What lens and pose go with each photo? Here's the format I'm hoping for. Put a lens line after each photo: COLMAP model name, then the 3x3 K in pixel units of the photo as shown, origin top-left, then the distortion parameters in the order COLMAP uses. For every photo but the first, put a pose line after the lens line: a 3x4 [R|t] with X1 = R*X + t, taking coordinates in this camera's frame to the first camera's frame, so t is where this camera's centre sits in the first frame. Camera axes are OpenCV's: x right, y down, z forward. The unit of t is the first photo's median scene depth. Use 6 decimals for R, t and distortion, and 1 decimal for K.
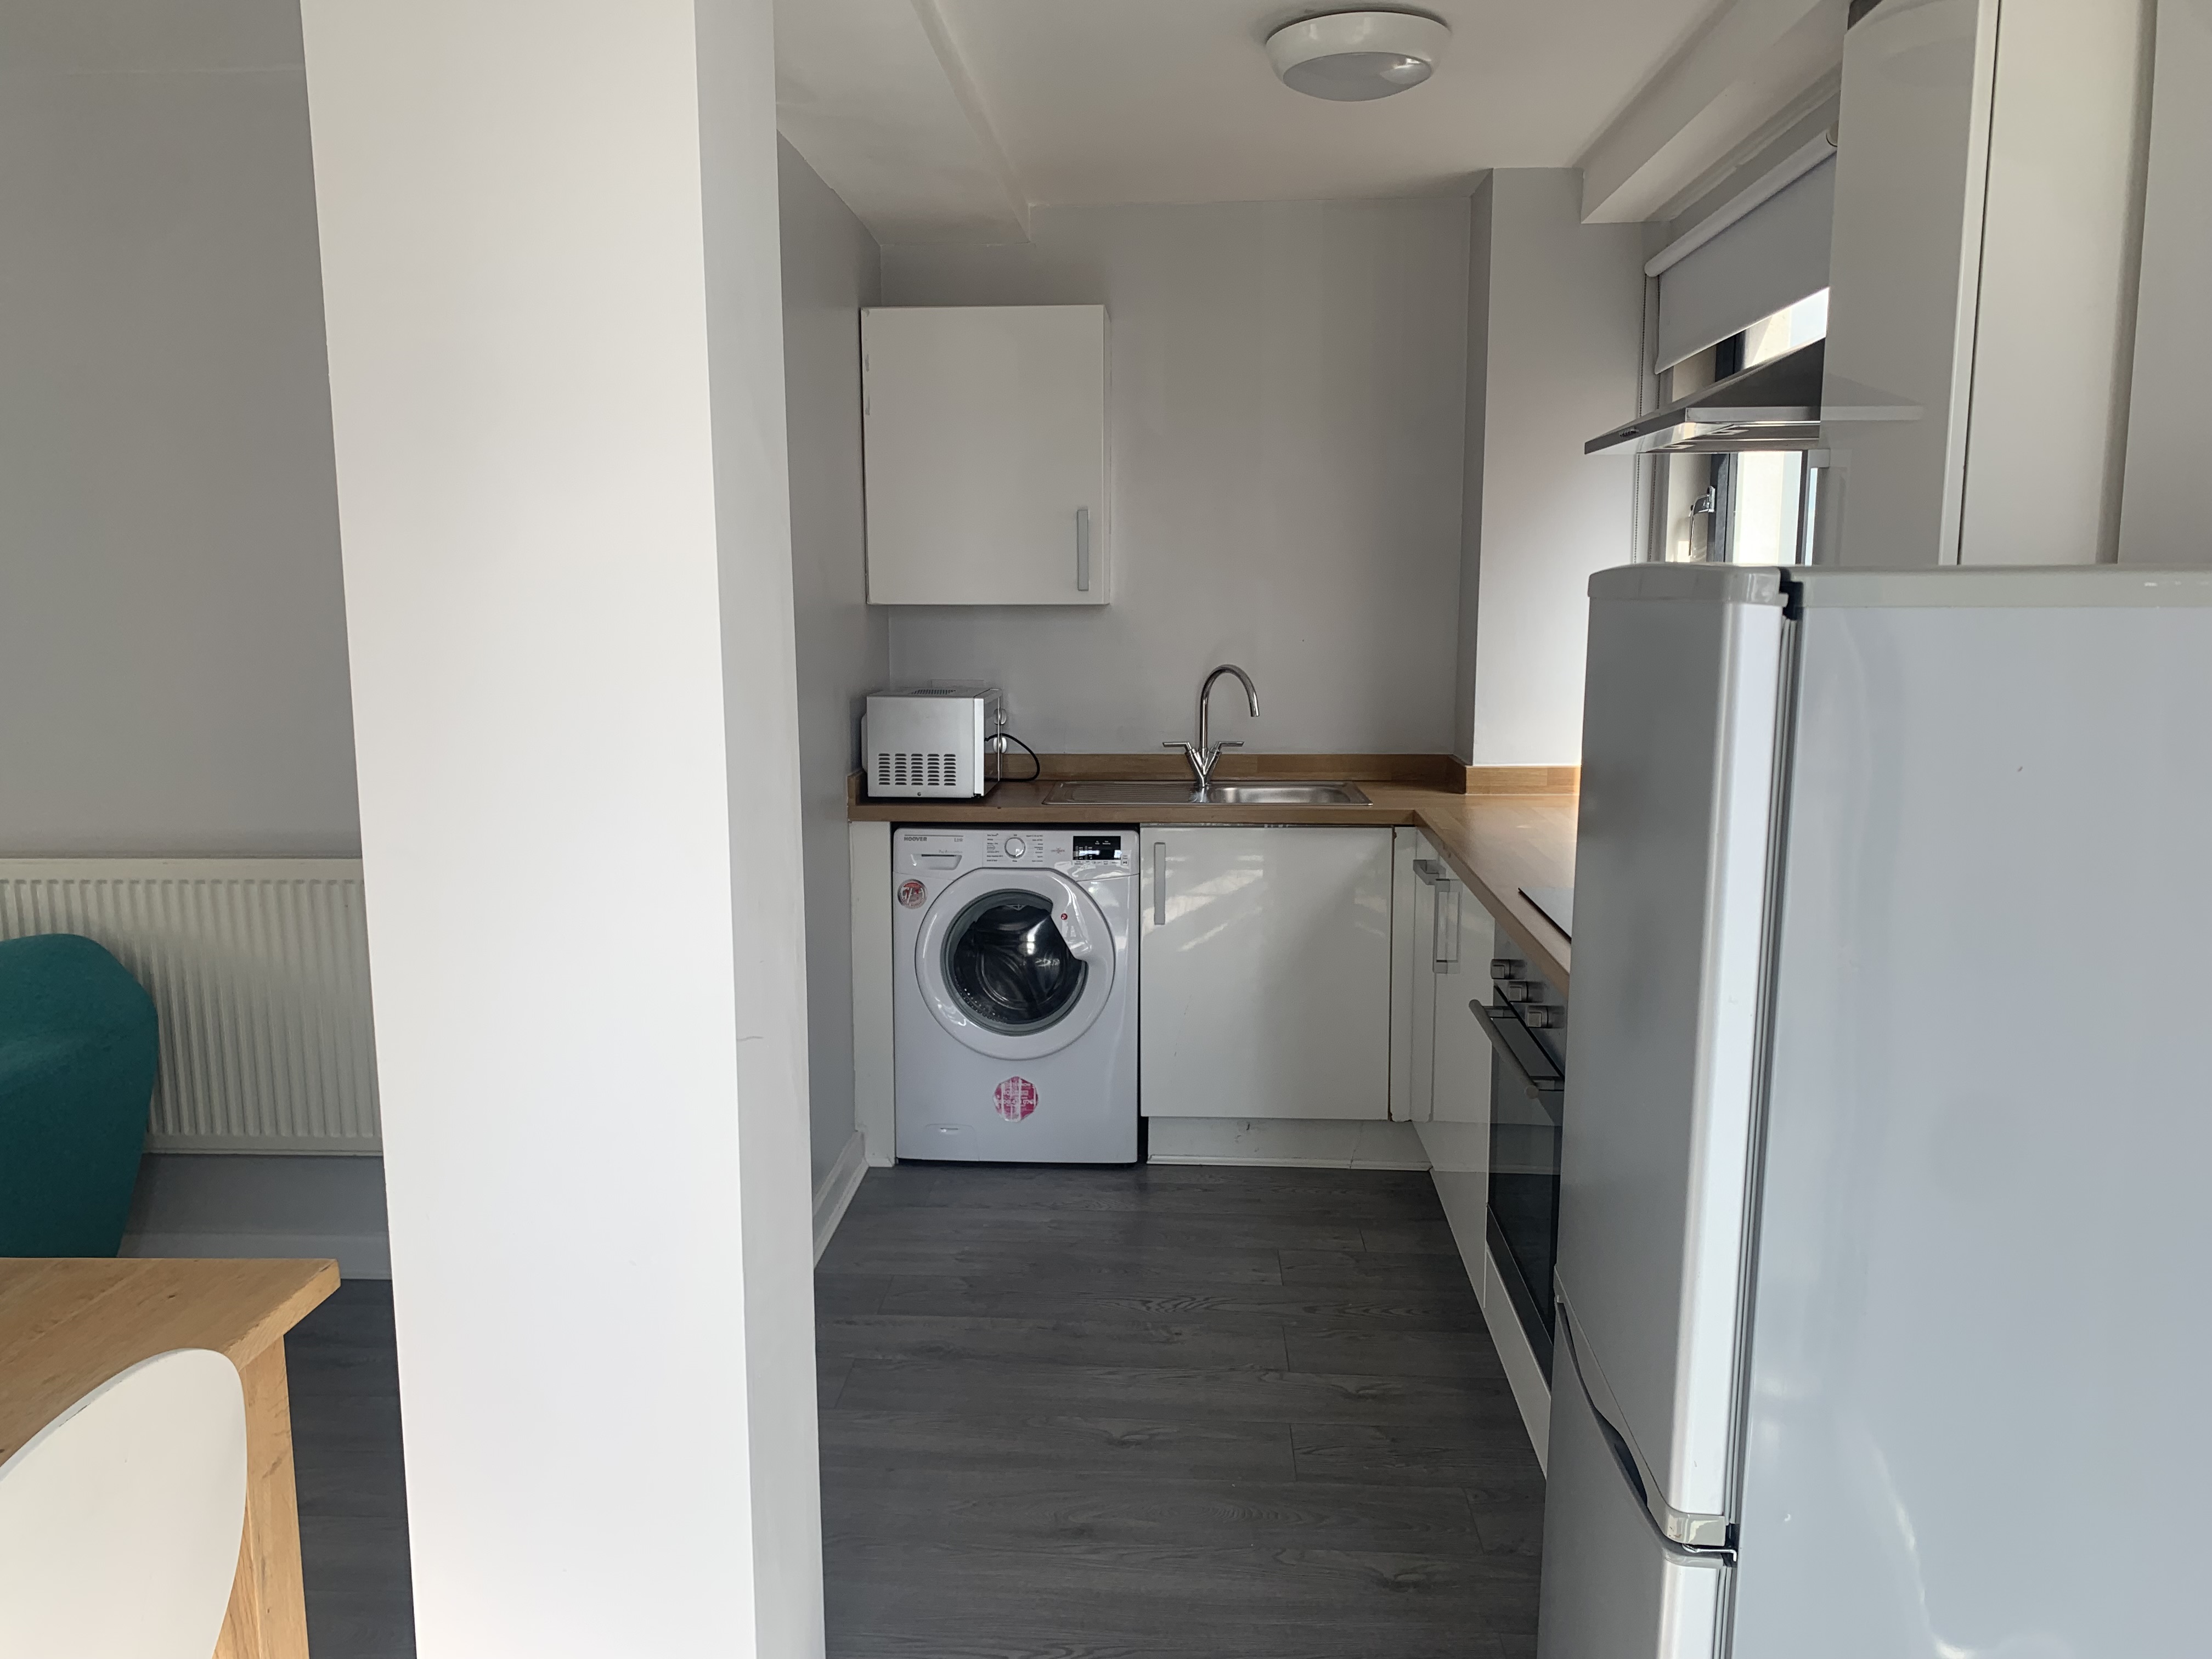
lens RADIAL K [[1679.4, 0, 1106.0], [0, 1679.4, 829.5], [0, 0, 1]] dist [0.002007, 0.000740]
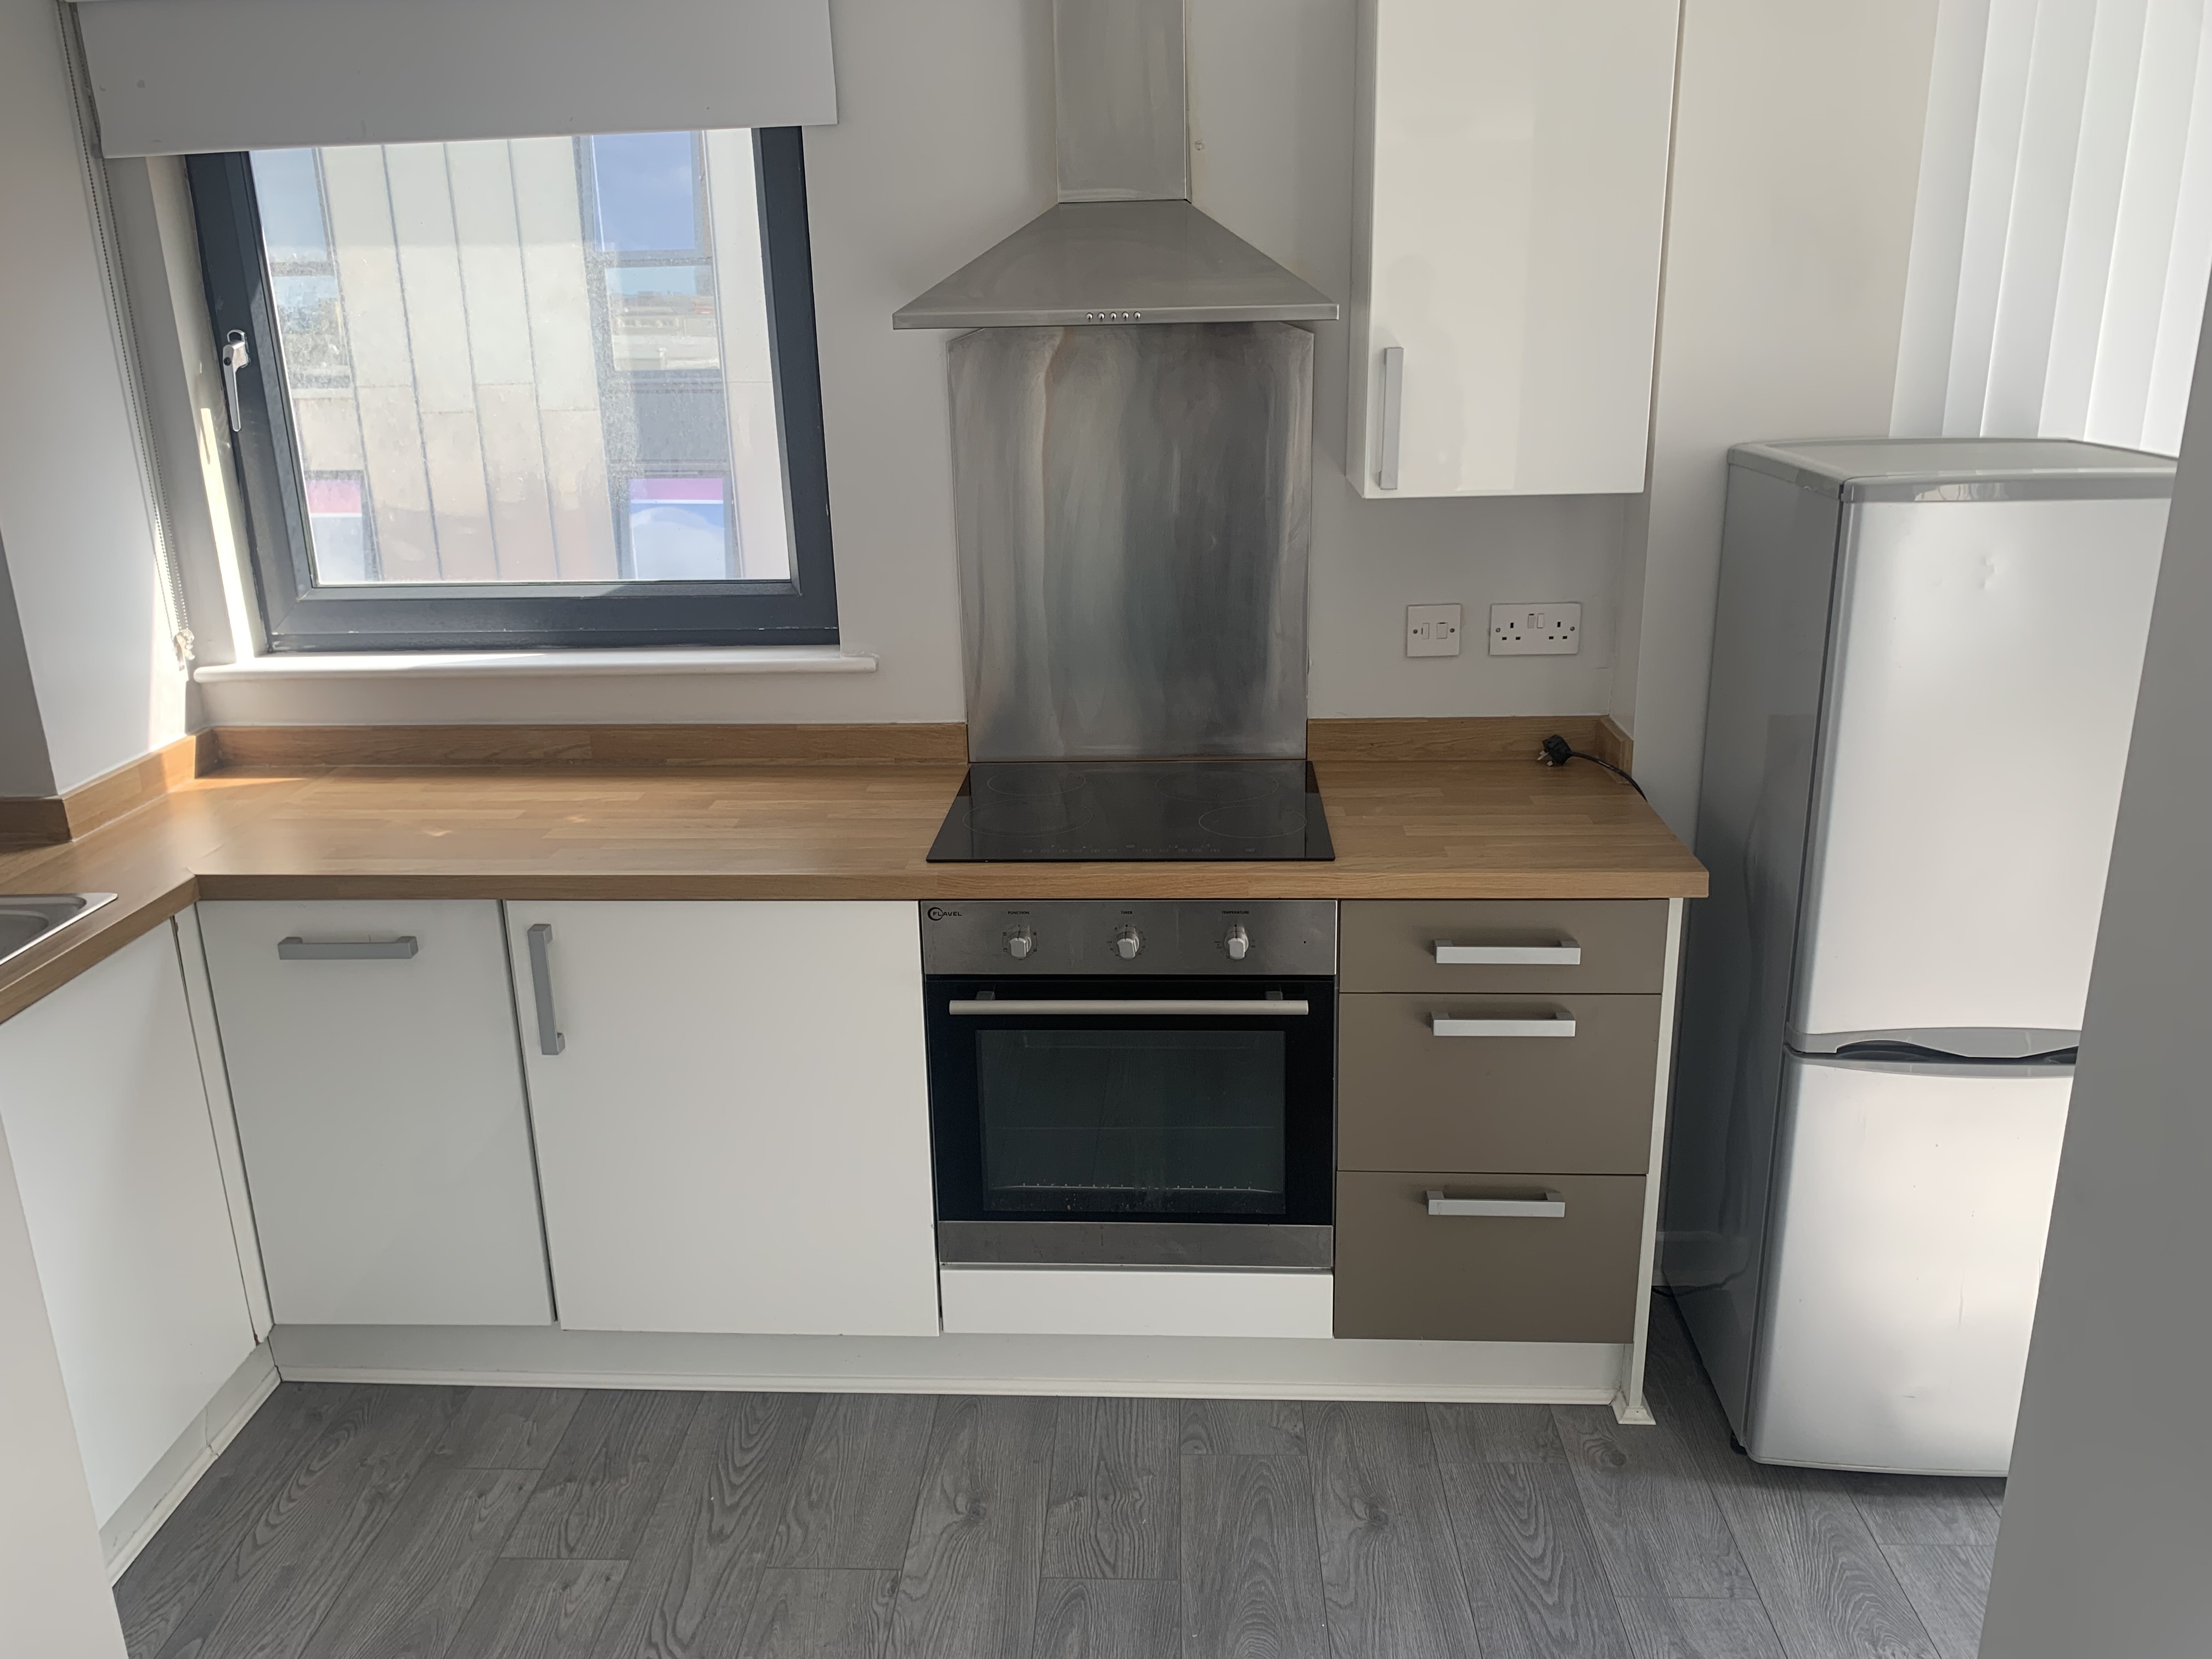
lens RADIAL K [[1679.4, 0, 1106.0], [0, 1679.4, 829.5], [0, 0, 1]] dist [0.002007, 0.000740]
pose [[0.004325, -0.299691, 0.954027, -0.494514], [0.164285, 0.941286, 0.294943, -0.192661], [-0.986403, 0.155457, 0.053306, 0.785329]]
